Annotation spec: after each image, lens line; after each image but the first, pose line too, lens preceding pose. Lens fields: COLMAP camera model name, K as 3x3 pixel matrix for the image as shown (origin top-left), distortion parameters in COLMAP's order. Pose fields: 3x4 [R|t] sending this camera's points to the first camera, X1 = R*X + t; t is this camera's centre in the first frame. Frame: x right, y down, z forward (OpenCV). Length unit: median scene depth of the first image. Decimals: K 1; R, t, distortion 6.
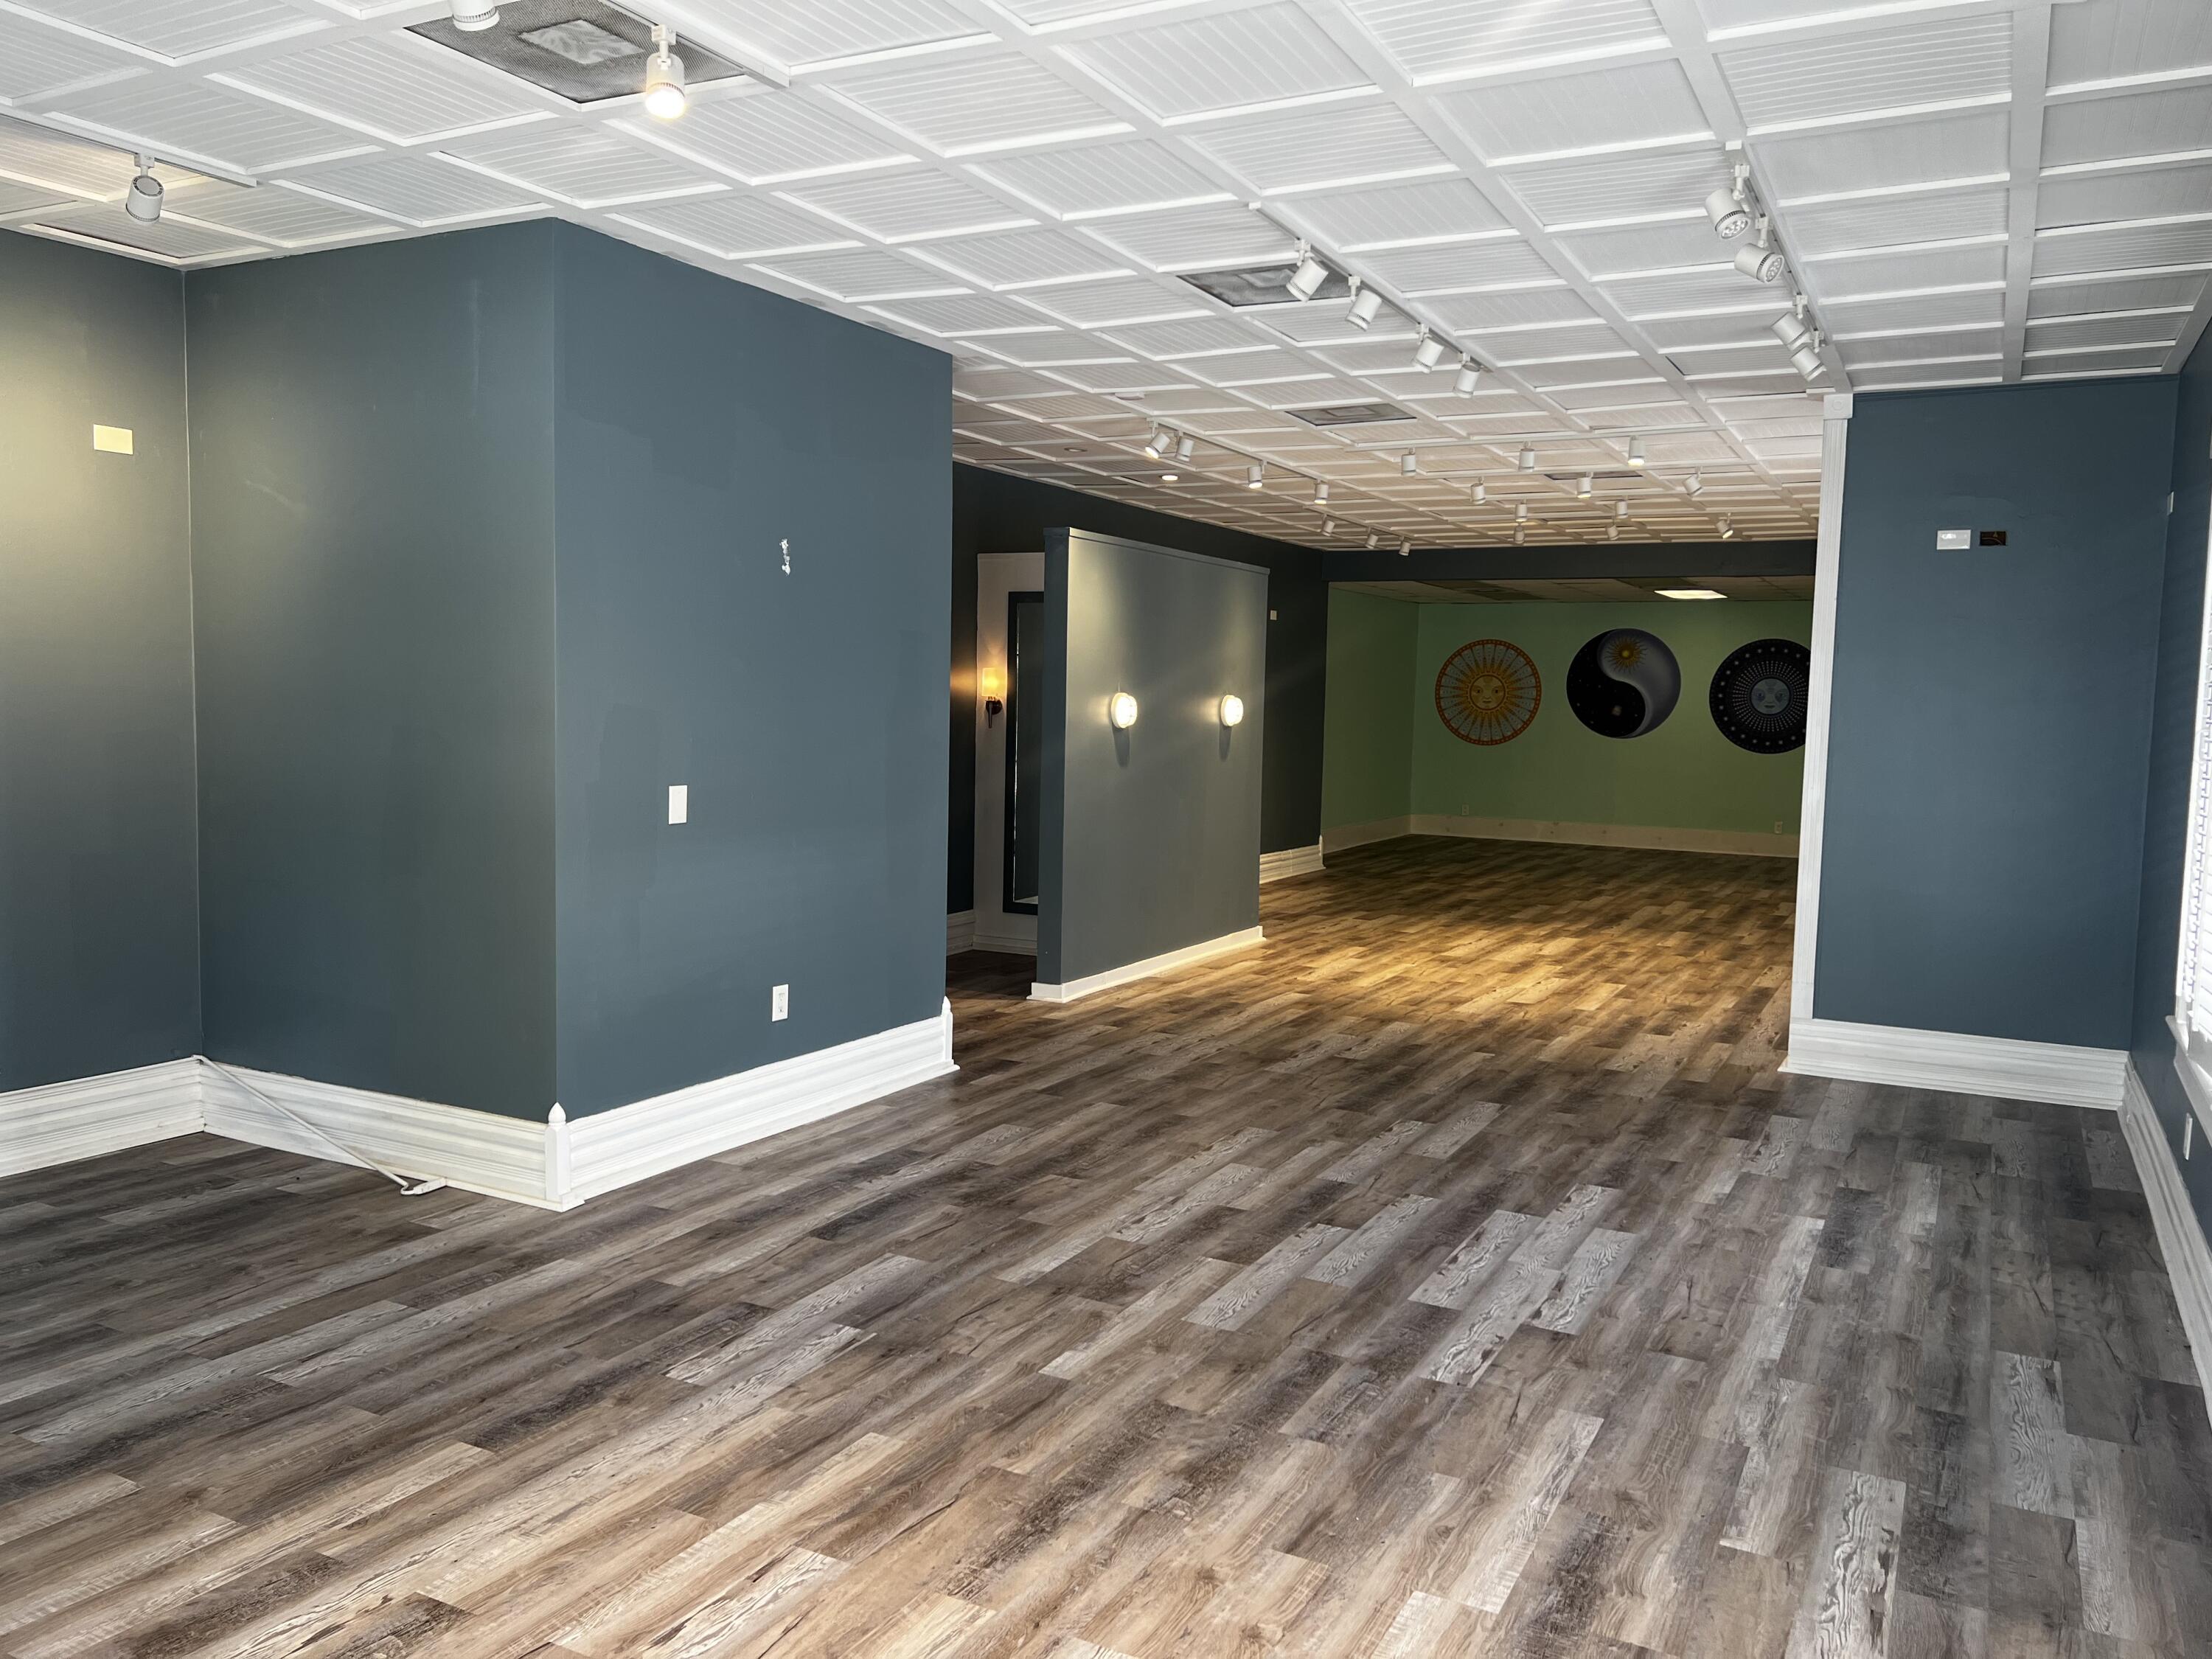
lens RADIAL K [[1671.9, 0, 1106.7], [0, 1671.9, 816.9], [0, 0, 1]] dist [0.062425, -0.072906]
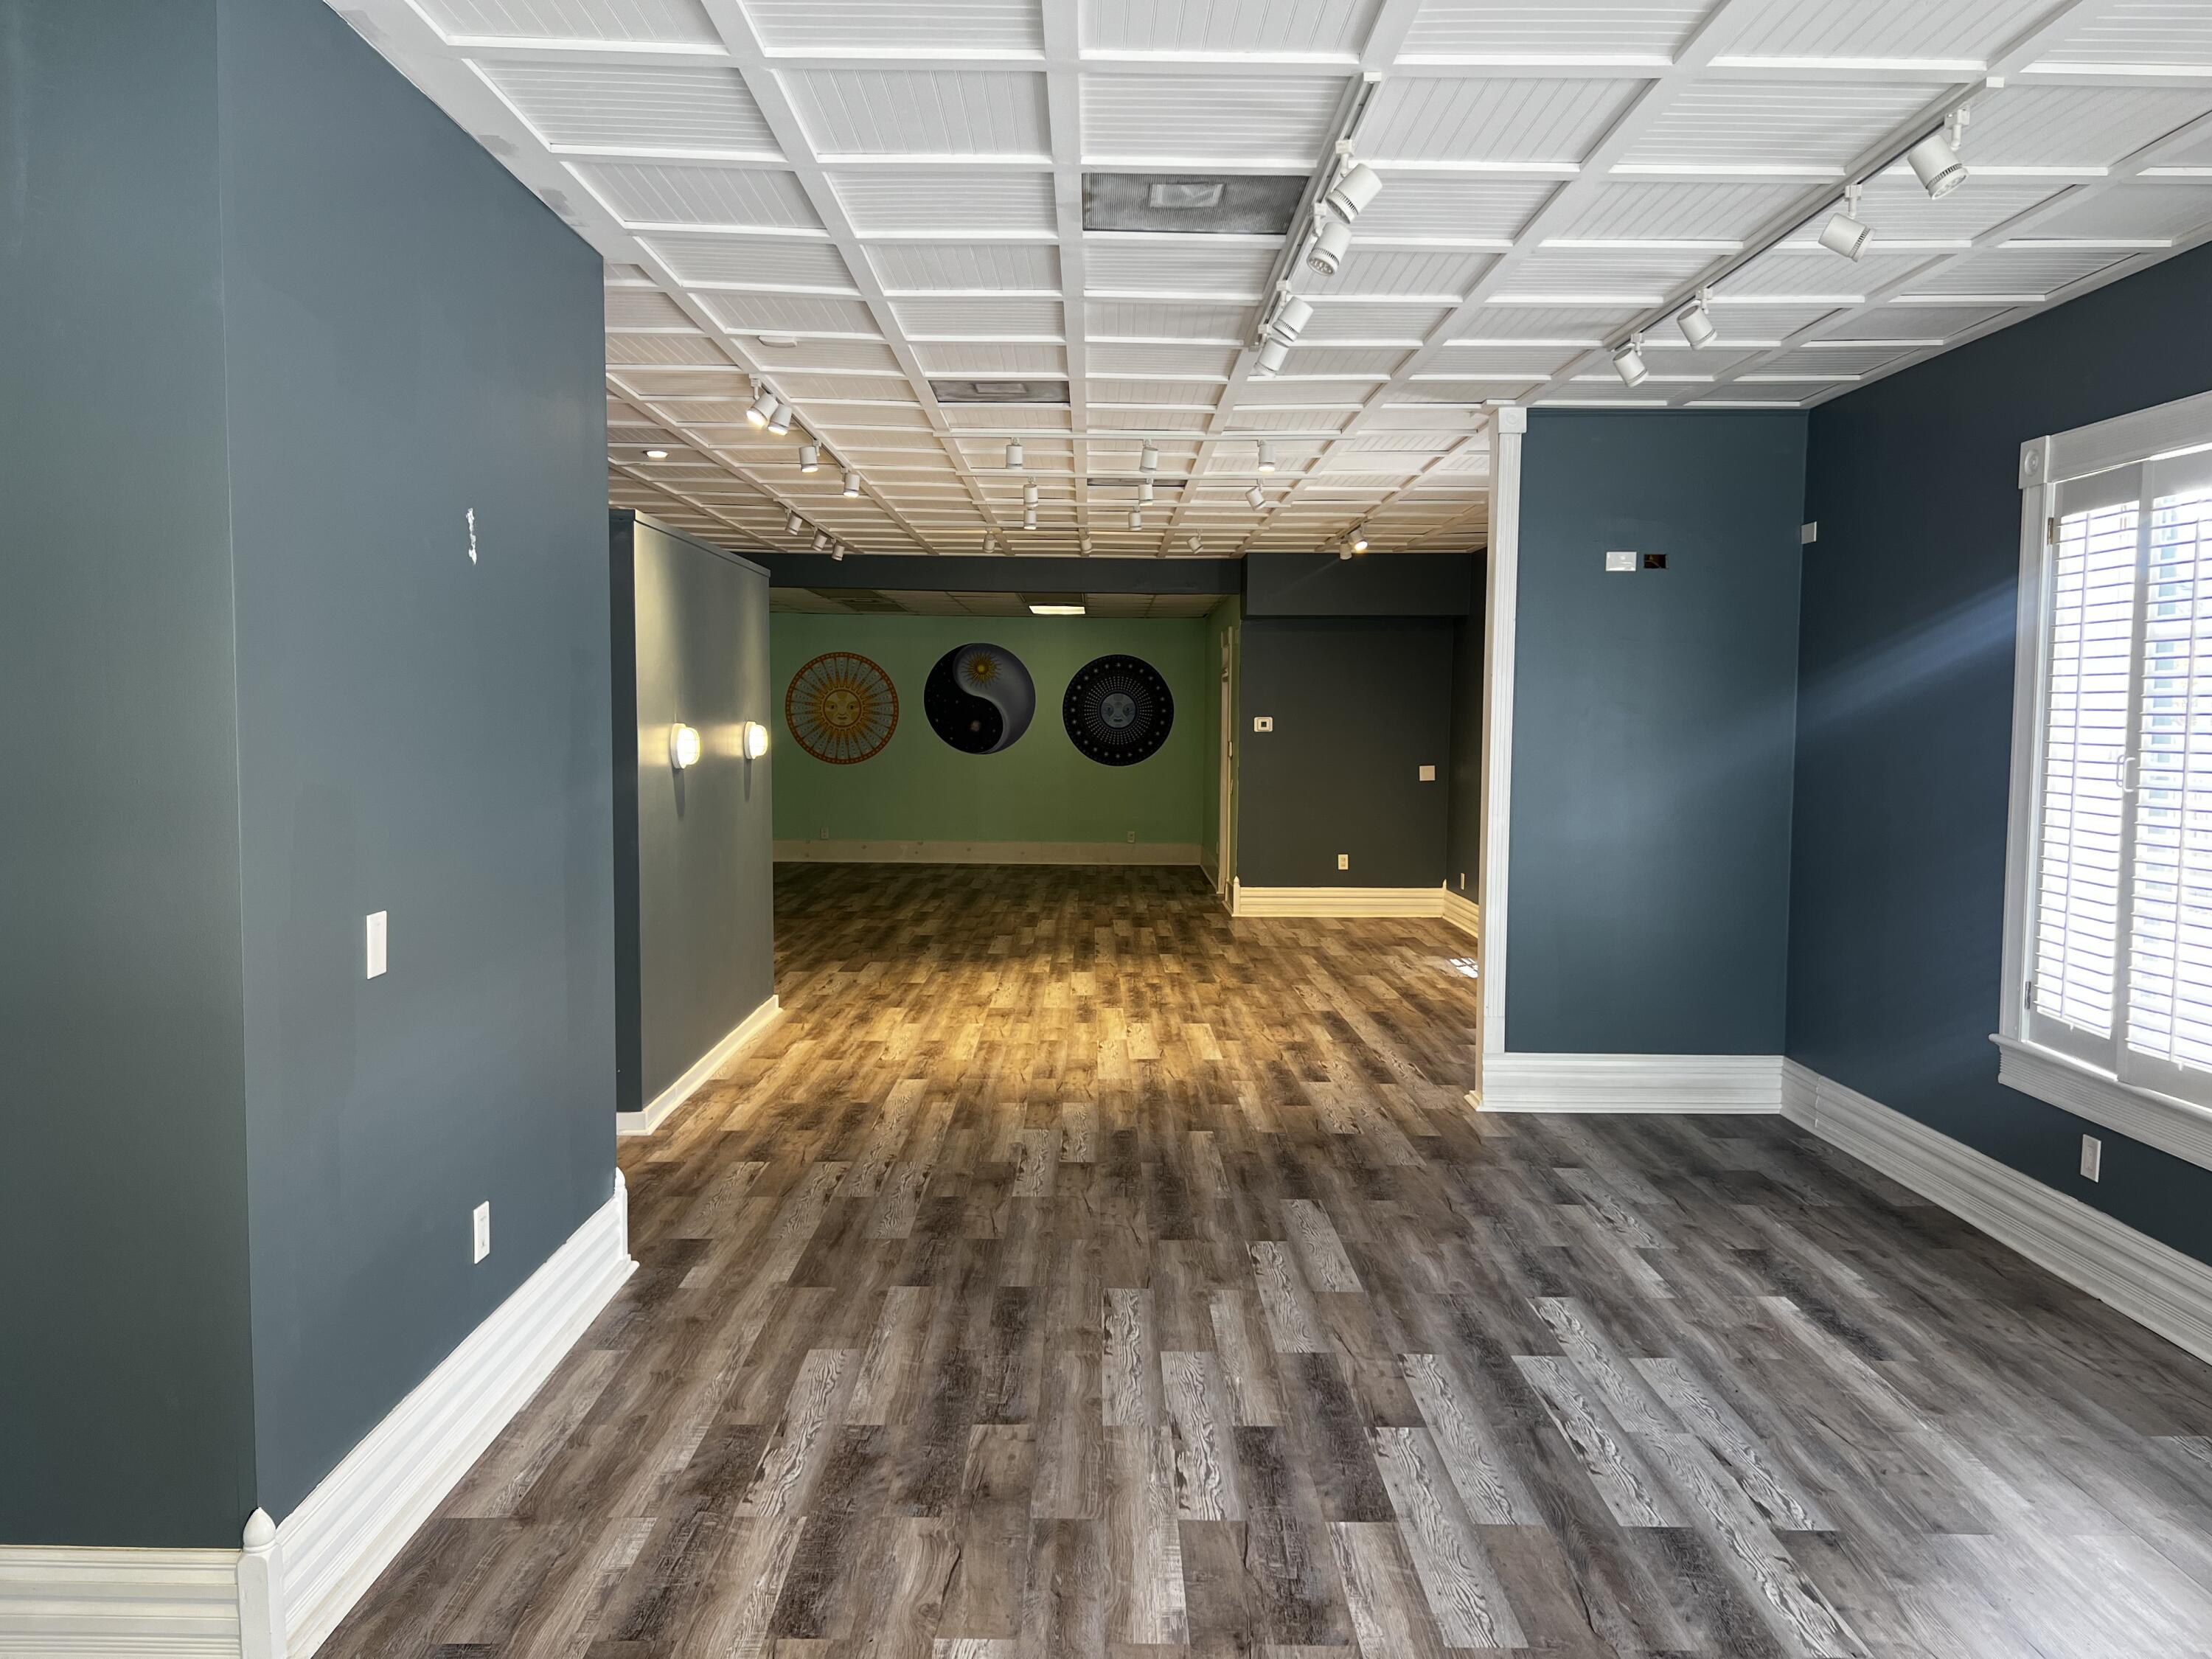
lens RADIAL K [[1671.9, 0, 1120.8], [0, 1671.9, 824.5], [0, 0, 1]] dist [0.062425, -0.072906]
pose [[0.879066, -0.047283, 0.474350, -0.315231], [0.047491, 0.998805, 0.011550, -0.046004], [-0.474329, 0.012374, 0.880261, 0.354353]]
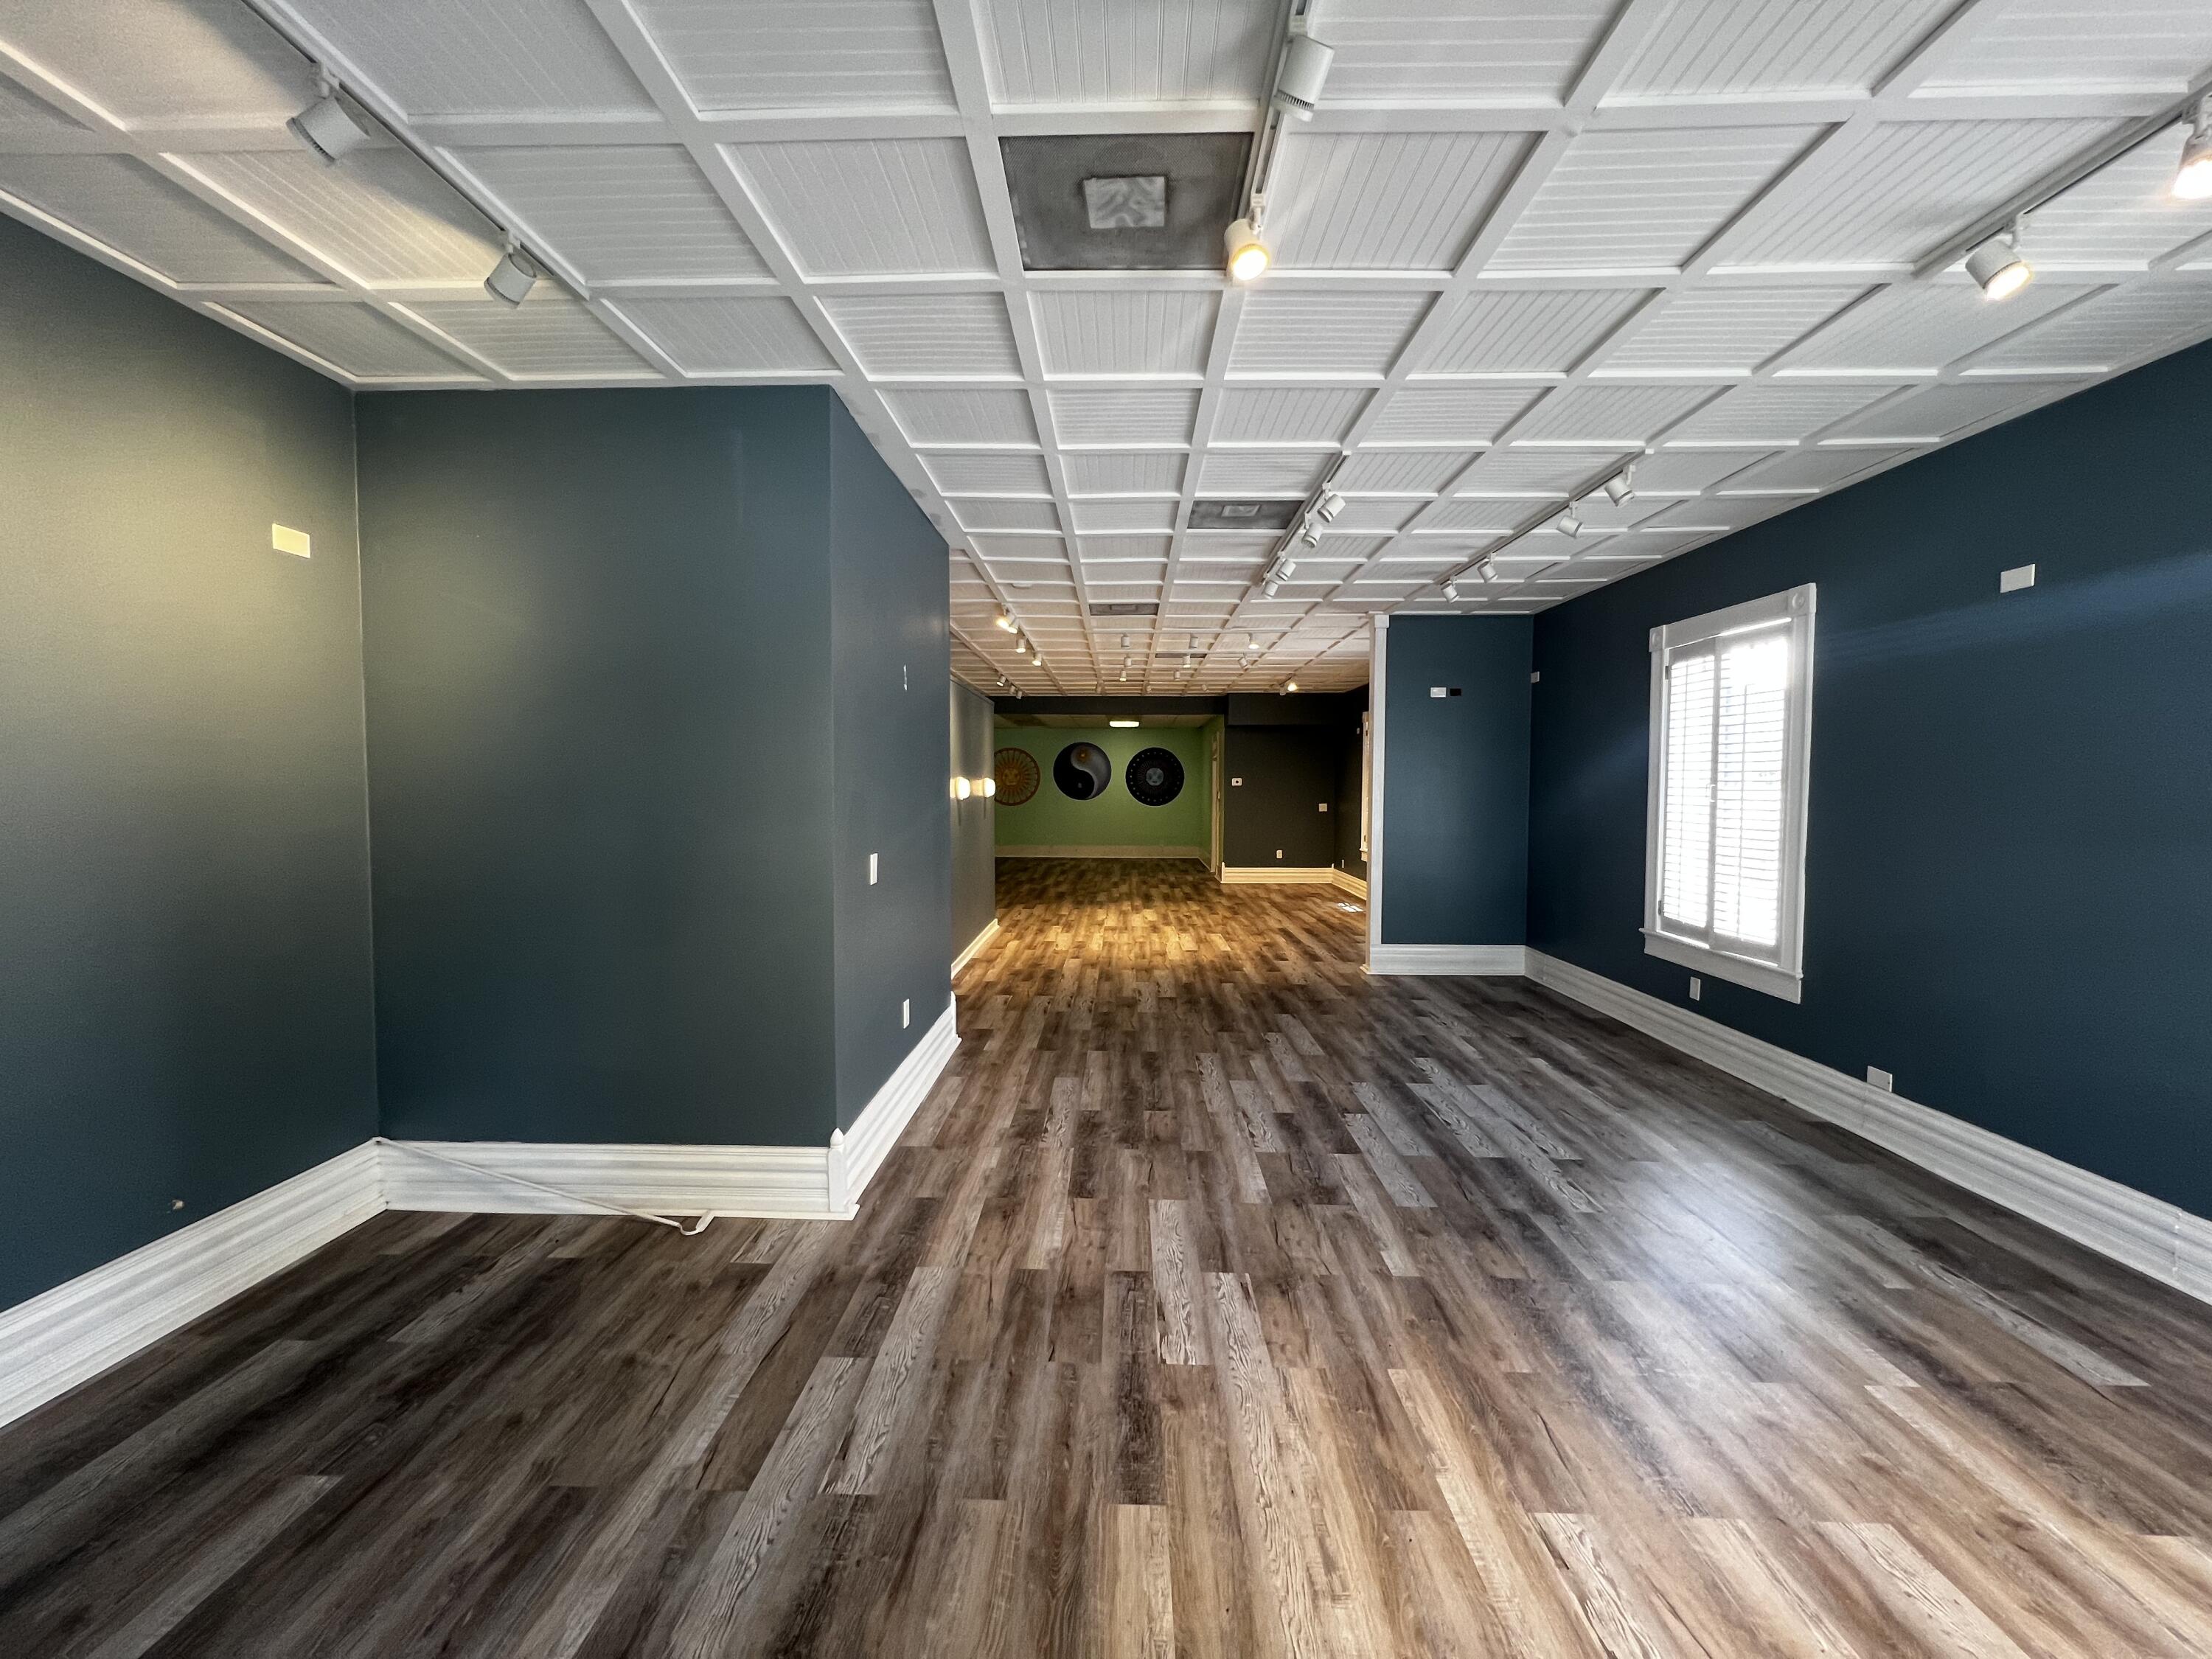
lens RADIAL K [[891.9, 0, 1105.2], [0, 891.9, 817.4], [0, 0, 1]] dist [-0.001800, 0.000707]
pose [[0.896604, -0.036706, 0.441309, -0.405981], [0.050260, 0.998554, -0.019059, -0.025483], [-0.439971, 0.039268, 0.897153, 0.330912]]
